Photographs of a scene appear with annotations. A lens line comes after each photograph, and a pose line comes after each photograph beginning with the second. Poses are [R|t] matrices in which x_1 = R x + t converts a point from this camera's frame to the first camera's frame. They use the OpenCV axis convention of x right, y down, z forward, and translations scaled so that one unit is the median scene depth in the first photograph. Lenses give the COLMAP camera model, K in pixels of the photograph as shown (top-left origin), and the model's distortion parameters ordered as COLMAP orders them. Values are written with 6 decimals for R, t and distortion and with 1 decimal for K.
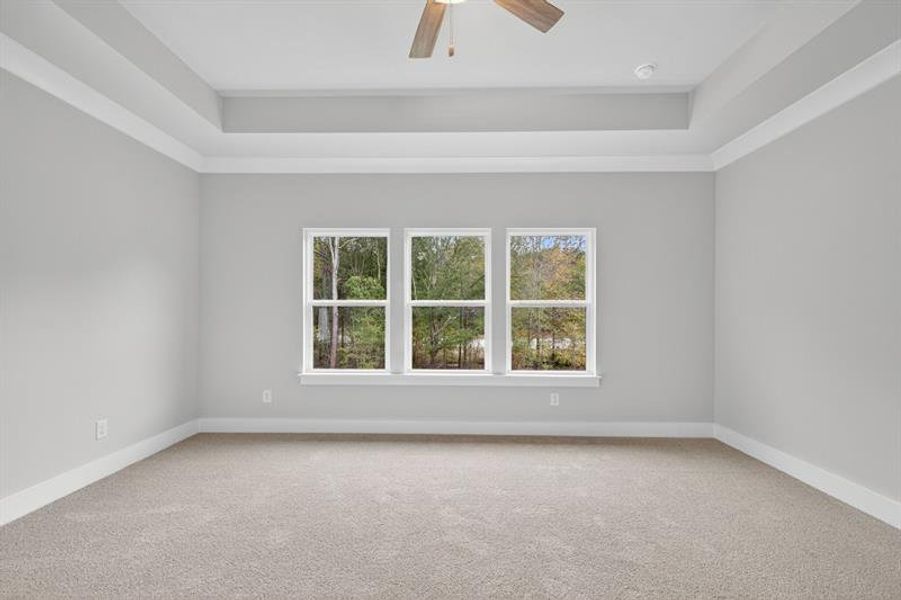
lens RADIAL K [[396.2, 0, 448.2], [0, 396.2, 314.1], [0, 0, 1]] dist [0.003396, 0.000125]
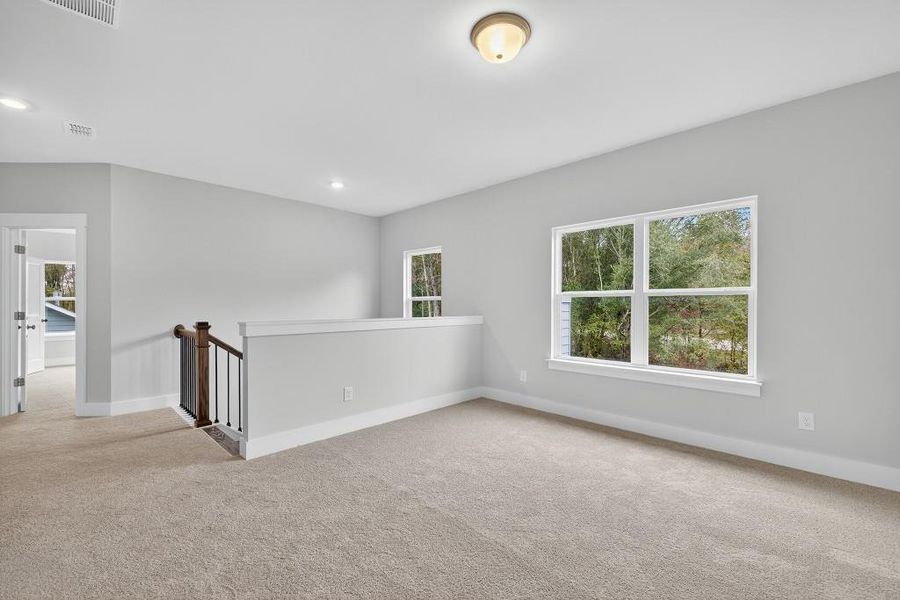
lens RADIAL K [[381.5, 0, 415.7], [0, 381.5, 303.9], [0, 0, 1]] dist [0.000707, 0.000021]
pose [[0.680009, -0.006734, -0.733173, 0.164090], [0.003331, 0.999976, -0.006096, 0.000421], [0.733196, 0.001703, 0.680015, -0.004145]]
